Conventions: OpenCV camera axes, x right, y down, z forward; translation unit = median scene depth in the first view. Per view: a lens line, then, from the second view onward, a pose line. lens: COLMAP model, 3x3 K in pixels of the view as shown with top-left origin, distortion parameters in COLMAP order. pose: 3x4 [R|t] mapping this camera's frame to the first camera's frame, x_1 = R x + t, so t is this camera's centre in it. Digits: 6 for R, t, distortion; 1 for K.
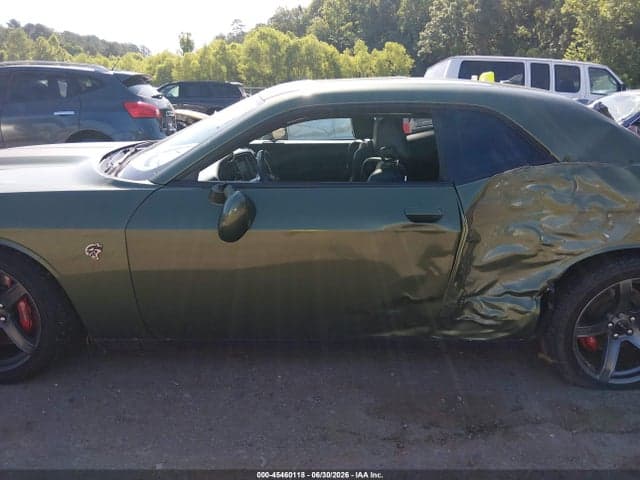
lens RADIAL K [[494.5, 0, 322.5], [0, 494.5, 244.3], [0, 0, 1]] dist [0.027918, -0.053283]
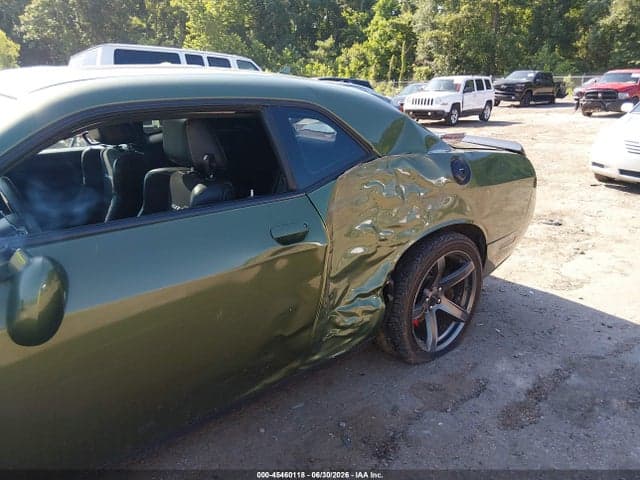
lens RADIAL K [[494.5, 0, 320.9], [0, 494.5, 235.3], [0, 0, 1]] dist [0.027918, -0.053283]
pose [[0.767700, -0.191003, 0.611682, -0.056882], [0.190250, 0.979442, 0.067064, -0.022340], [-0.611917, 0.064888, 0.788256, 0.067478]]
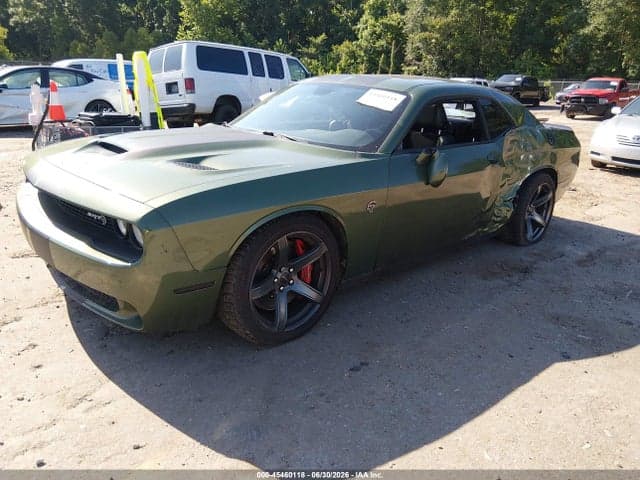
lens RADIAL K [[494.5, 0, 323.1], [0, 494.5, 237.1], [0, 0, 1]] dist [0.027918, -0.053283]
pose [[0.737990, -0.182236, 0.649739, -0.312323], [0.164196, 0.982401, 0.089041, -0.010483], [-0.654531, 0.040973, 0.754924, 0.015375]]
